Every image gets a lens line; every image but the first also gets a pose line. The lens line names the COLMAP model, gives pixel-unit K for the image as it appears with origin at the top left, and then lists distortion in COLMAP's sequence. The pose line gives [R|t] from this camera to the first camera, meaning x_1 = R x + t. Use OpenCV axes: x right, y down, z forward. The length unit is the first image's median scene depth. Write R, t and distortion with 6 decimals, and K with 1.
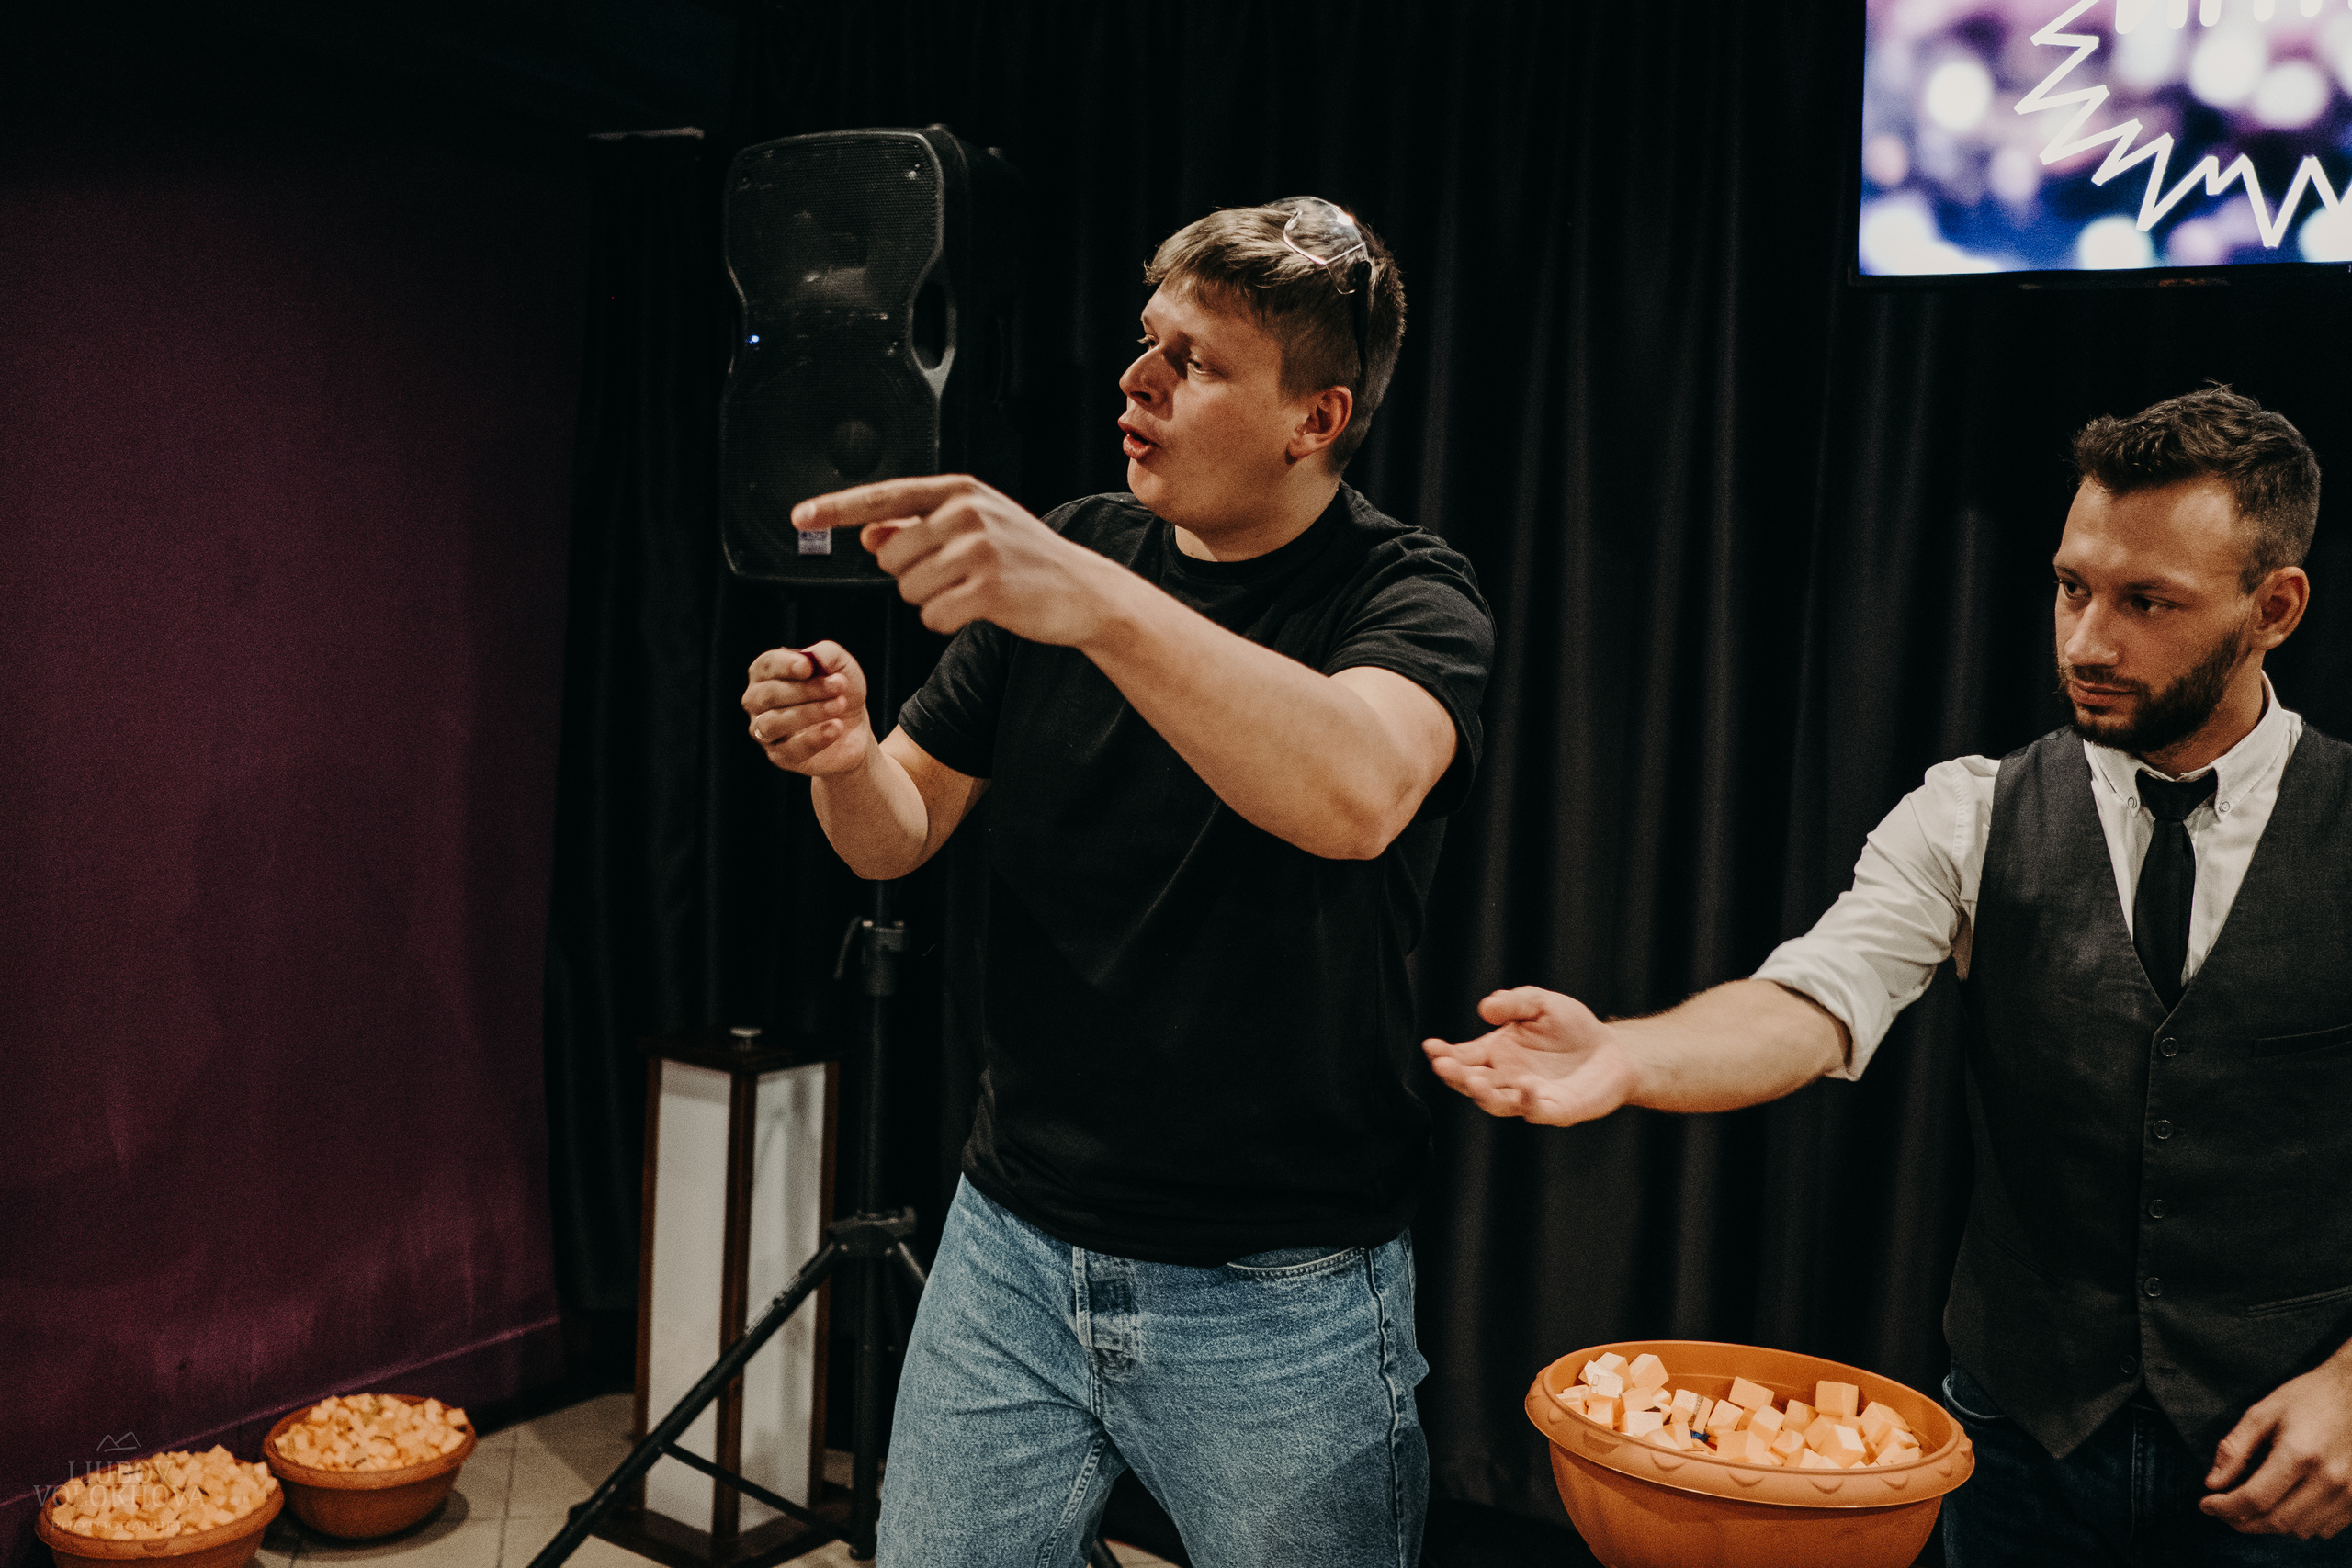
lens RADIAL K [[2349.6, 0, 1135.4], [0, 2349.6, 820.7], [0, 0, 1]] dist [-0.109861, 0.248425]
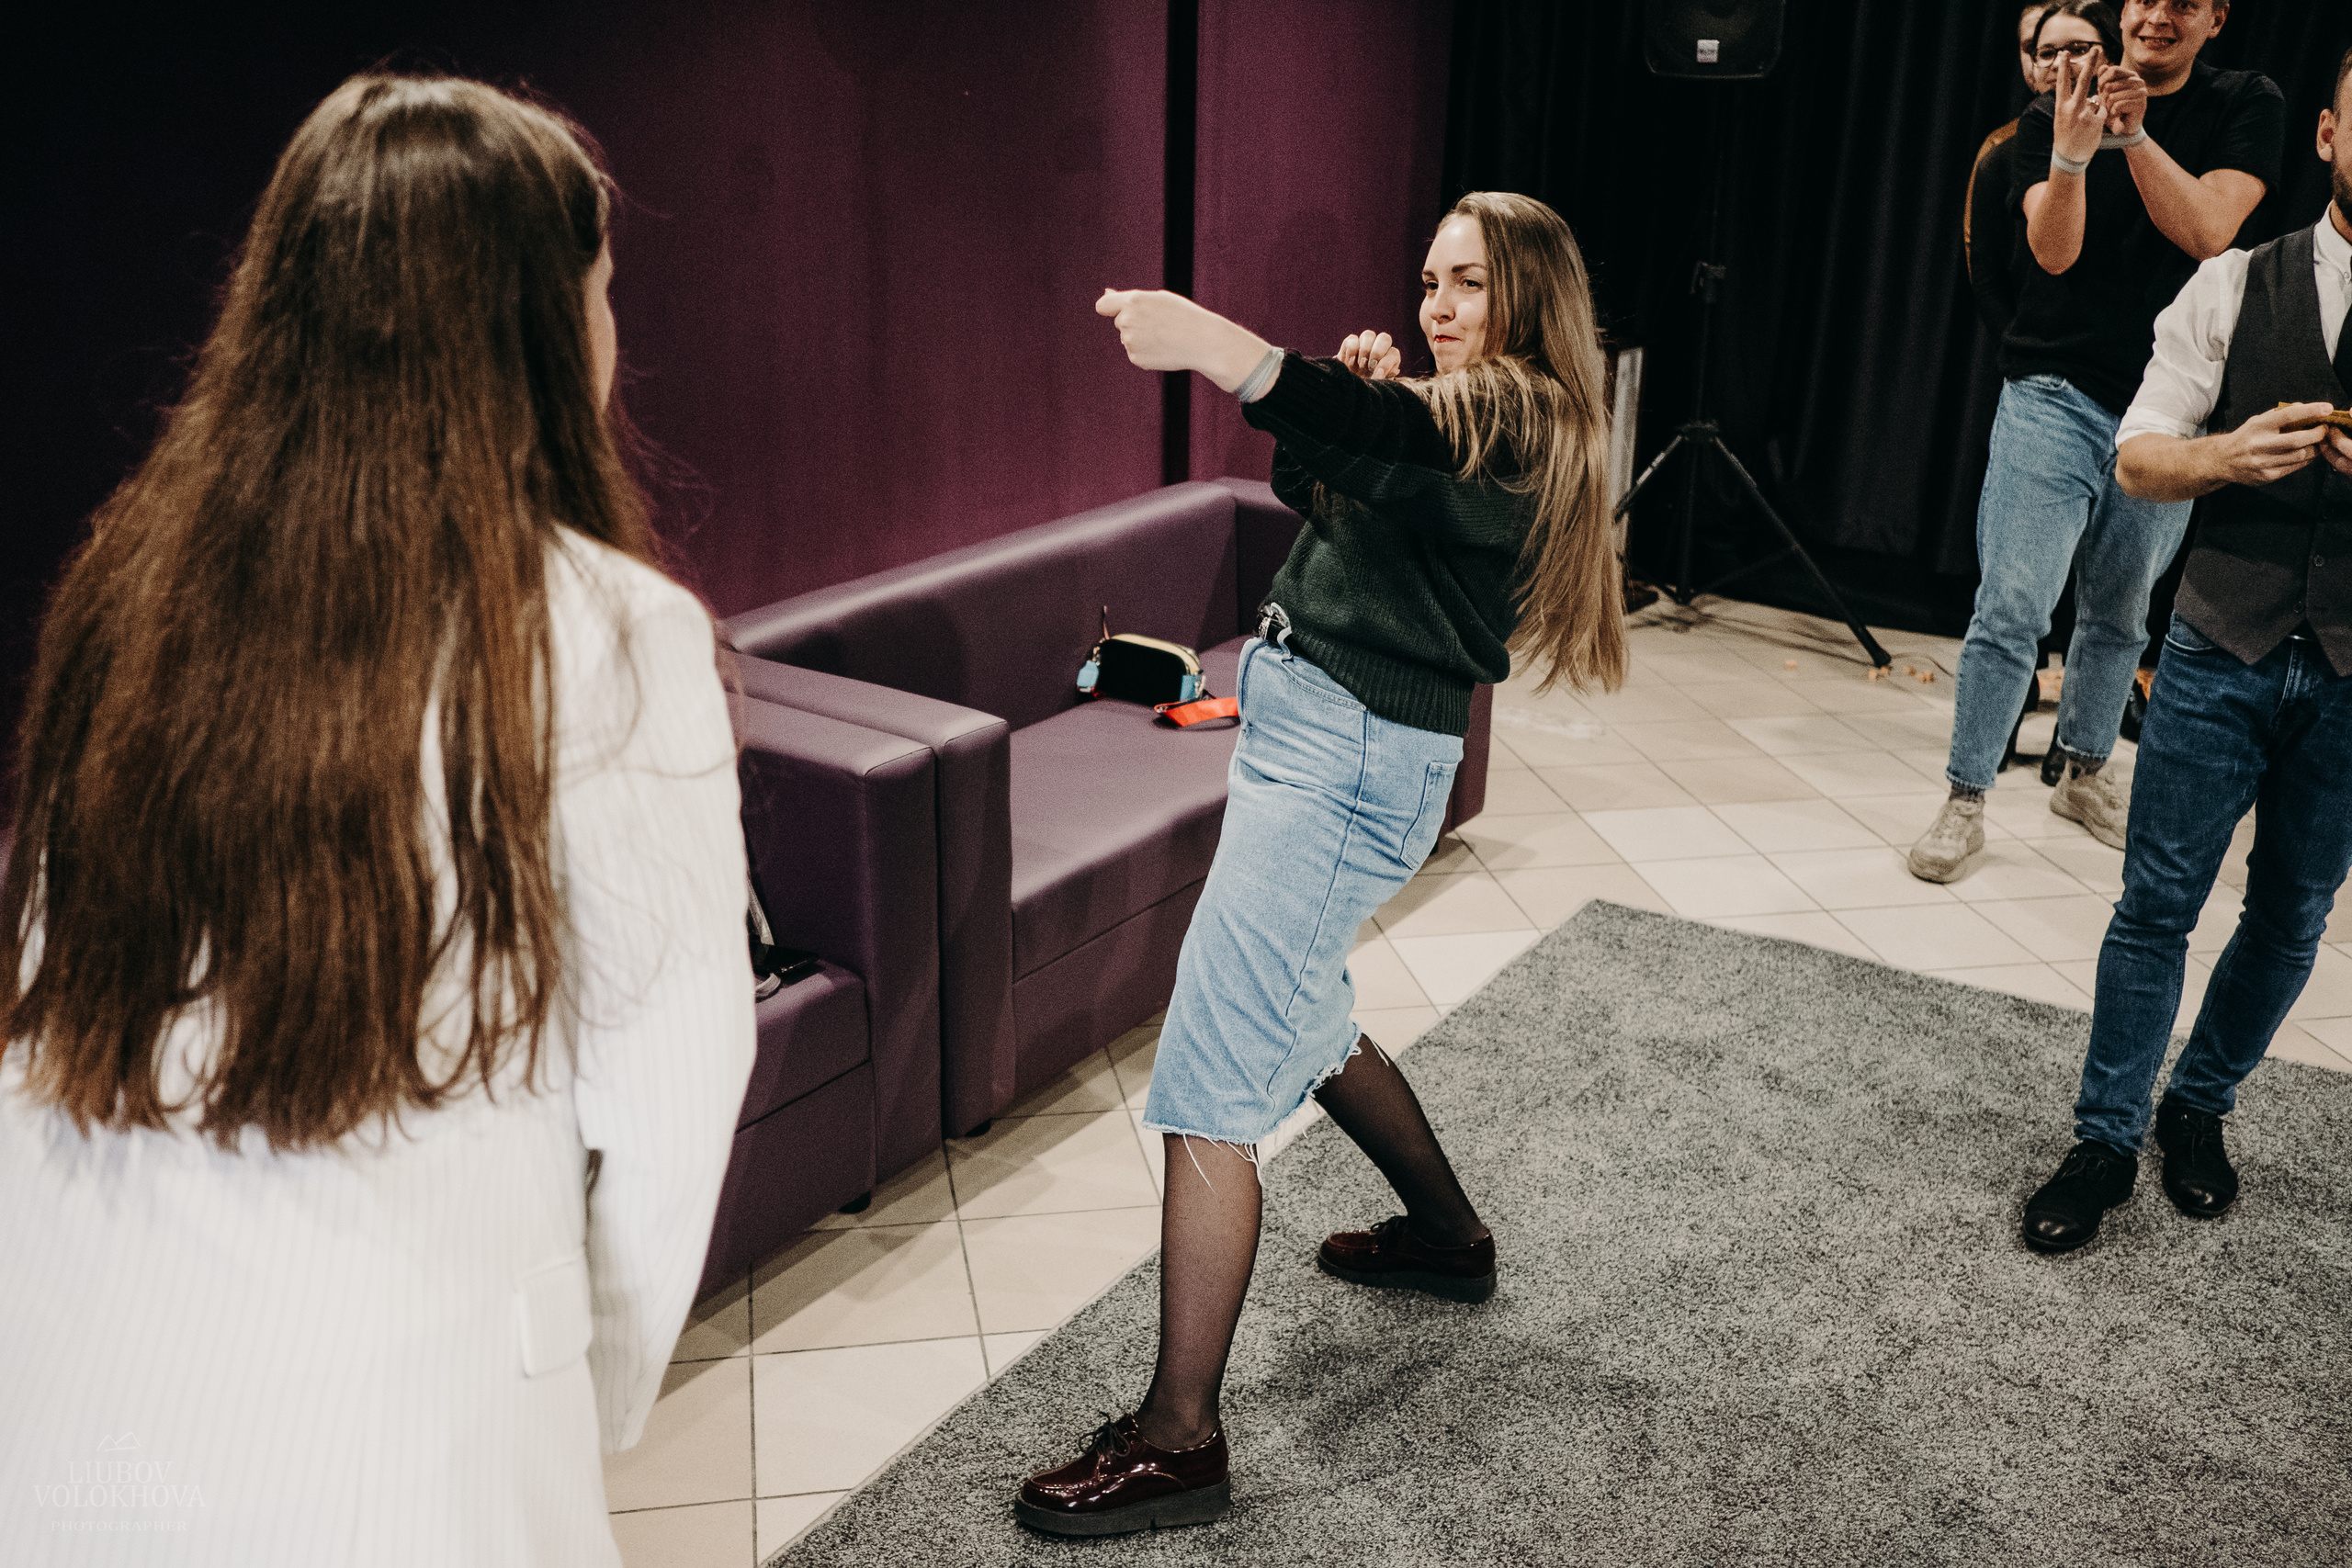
lens RADIAL K [[2334.3, 0, 1123.3], [0, 2334.3, 787.1], [0, 0, 1]] dist [-0.101934, 0.207307]
pose [[0.998408, -0.011203, -0.055288, -0.456373], [0.024721, 0.967856, 0.250289, -0.023841], [0.050707, -0.251257, 0.966591, -0.856764]]
